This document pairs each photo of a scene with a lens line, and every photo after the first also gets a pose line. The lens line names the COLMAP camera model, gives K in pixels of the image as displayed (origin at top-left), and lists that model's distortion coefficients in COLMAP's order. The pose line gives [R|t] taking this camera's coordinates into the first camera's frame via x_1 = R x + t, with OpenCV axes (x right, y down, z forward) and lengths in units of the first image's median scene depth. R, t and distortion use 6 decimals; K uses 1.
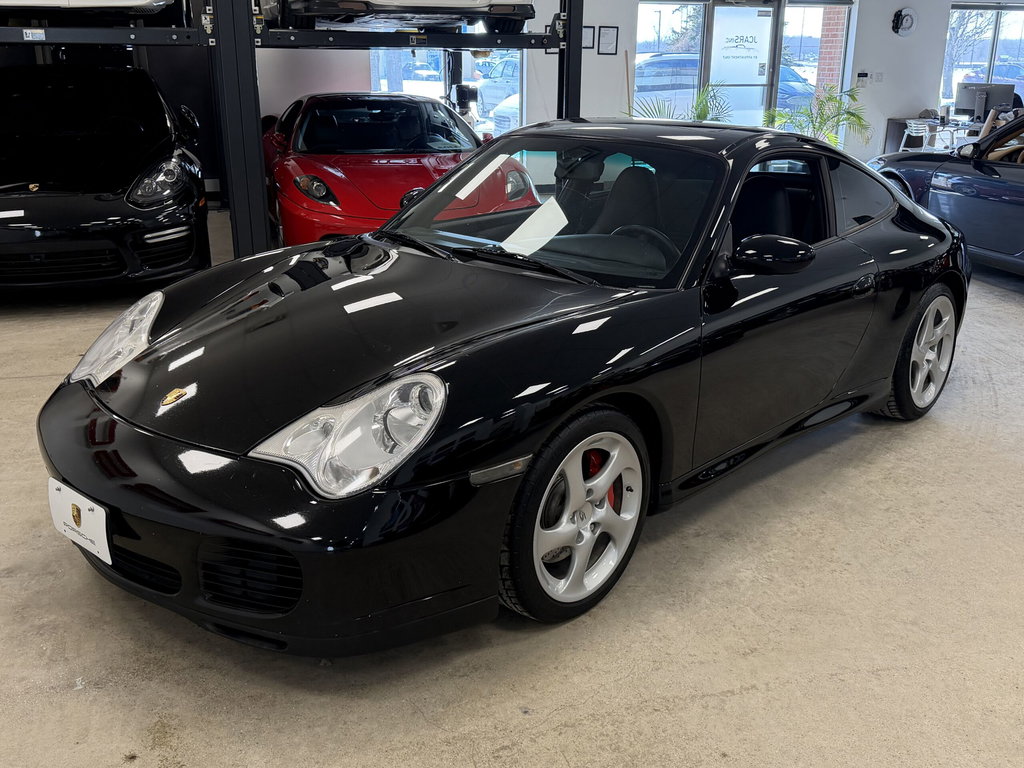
lens RADIAL K [[995.7, 0, 512.0], [0, 995.7, 384.0], [0, 0, 1]] dist [0.169408, -0.335821]
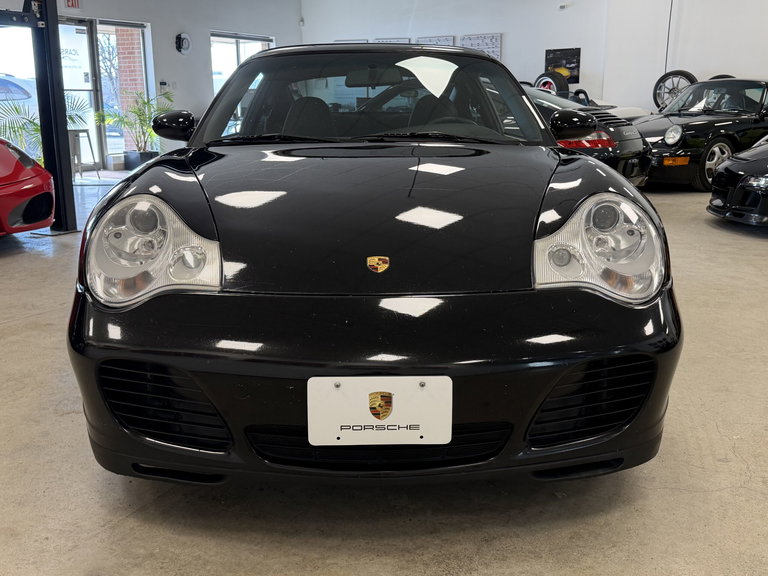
lens RADIAL K [[804.7, 0, 384.0], [0, 804.7, 288.0], [0, 0, 1]] dist [0.131103, -0.286156]
pose [[0.729032, -0.163662, 0.664625, -0.763129], [0.220878, 0.975299, -0.002119, 0.034563], [-0.647862, 0.148346, 0.747174, 0.443472]]
